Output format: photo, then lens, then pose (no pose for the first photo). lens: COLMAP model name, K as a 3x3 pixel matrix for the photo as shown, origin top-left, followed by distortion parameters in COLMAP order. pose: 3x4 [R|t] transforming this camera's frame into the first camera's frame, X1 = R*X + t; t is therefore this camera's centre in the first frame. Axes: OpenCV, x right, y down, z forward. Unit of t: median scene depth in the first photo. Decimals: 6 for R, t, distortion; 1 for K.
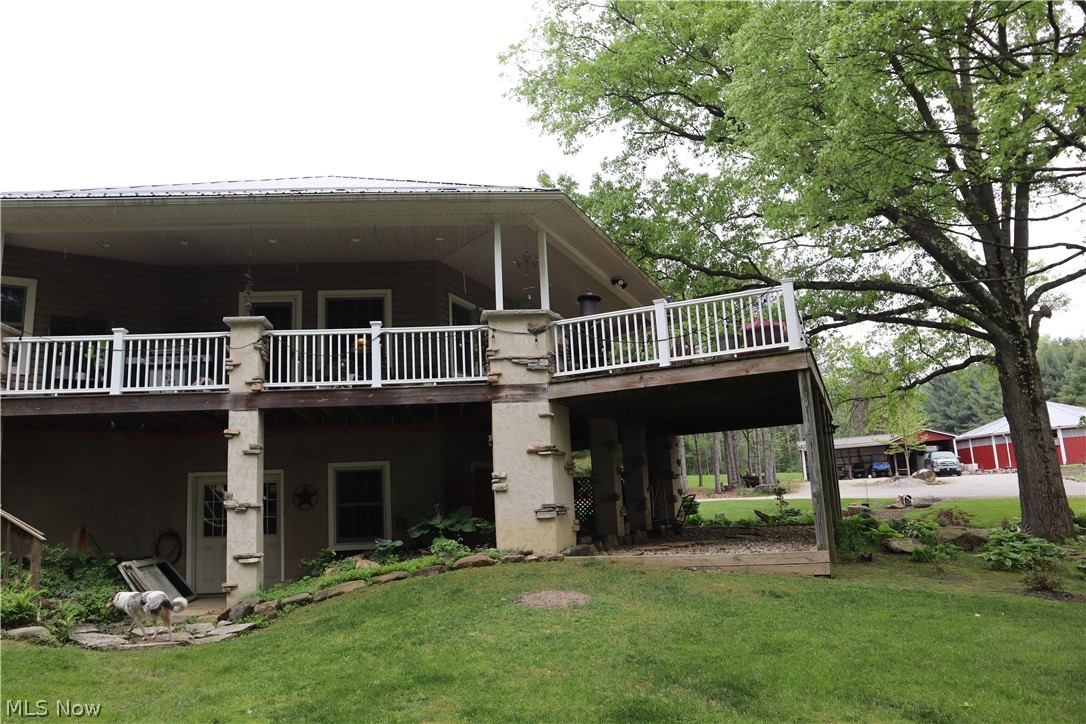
lens RADIAL K [[756.6, 0, 543.0], [0, 756.6, 362.0], [0, 0, 1]] dist [-0.119617, 0.079221]
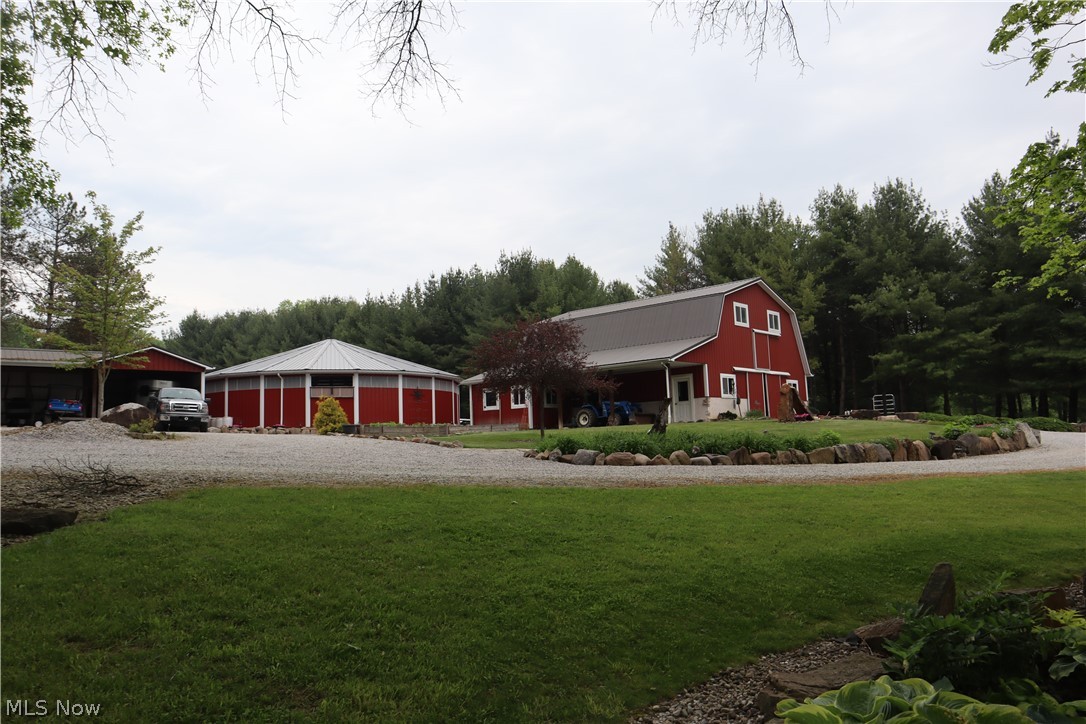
lens RADIAL K [[756.6, 0, 543.0], [0, 756.6, 362.0], [0, 0, 1]] dist [-0.119617, 0.079221]
pose [[0.580255, 0.122999, 0.805093, 0.261218], [-0.152928, 0.987402, -0.040632, 0.086589], [-0.799948, -0.099545, 0.591755, 0.470416]]
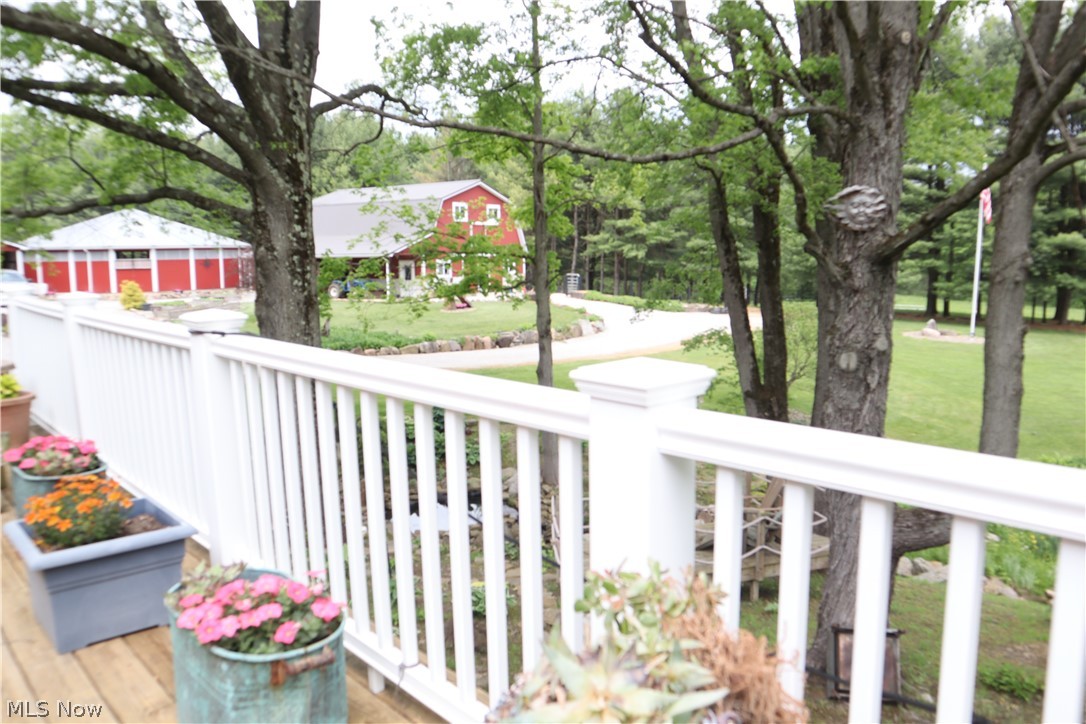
lens RADIAL K [[837.9, 0, 543.0], [0, 837.9, 362.0], [0, 0, 1]] dist [-0.127435, 0.158392]
pose [[0.425743, -0.068301, 0.902263, 0.050682], [-0.187333, 0.968889, 0.161739, -0.017805], [-0.885240, -0.237883, 0.399703, 0.211036]]
